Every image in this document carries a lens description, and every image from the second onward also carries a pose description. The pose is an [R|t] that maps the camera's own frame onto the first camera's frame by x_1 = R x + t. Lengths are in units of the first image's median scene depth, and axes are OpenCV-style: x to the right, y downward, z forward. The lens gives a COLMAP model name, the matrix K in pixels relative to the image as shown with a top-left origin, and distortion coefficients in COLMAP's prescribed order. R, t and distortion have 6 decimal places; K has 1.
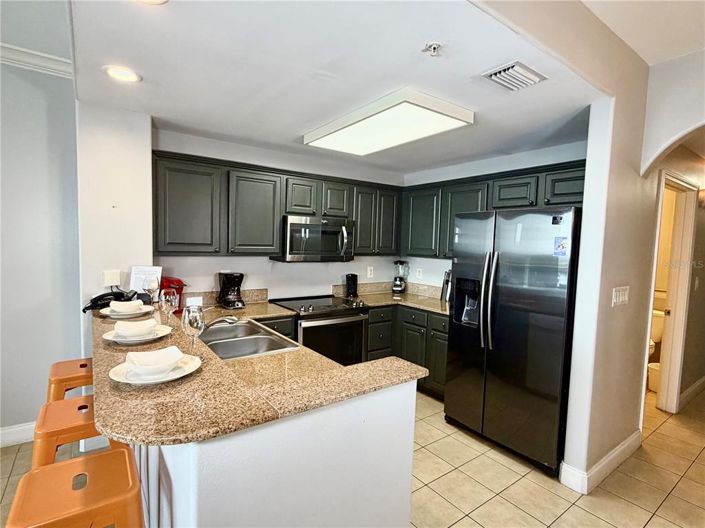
lens RADIAL K [[363.7, 0, 353.0], [0, 363.7, 266.1], [0, 0, 1]] dist [0.001905, 0.000038]
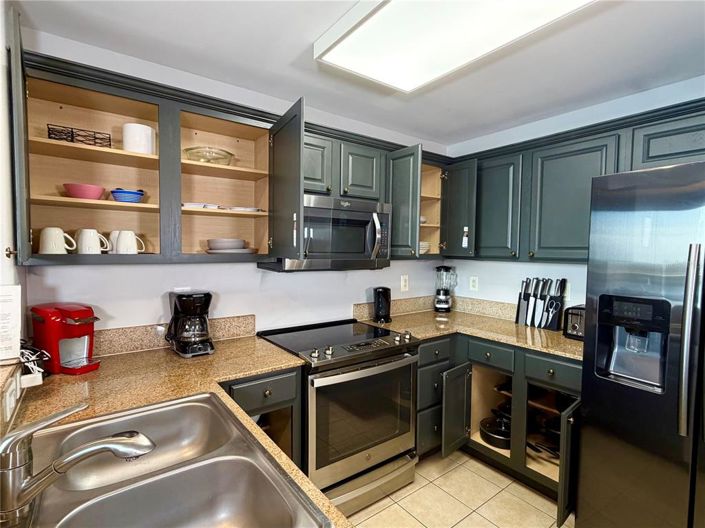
lens RADIAL K [[354.1, 0, 351.9], [0, 354.1, 264.4], [0, 0, 1]] dist [-0.004386, -0.000451]
pose [[0.999740, -0.018310, 0.013582, -0.074039], [0.018627, 0.999548, -0.023583, -0.006200], [-0.013144, 0.023830, 0.999630, 0.384268]]
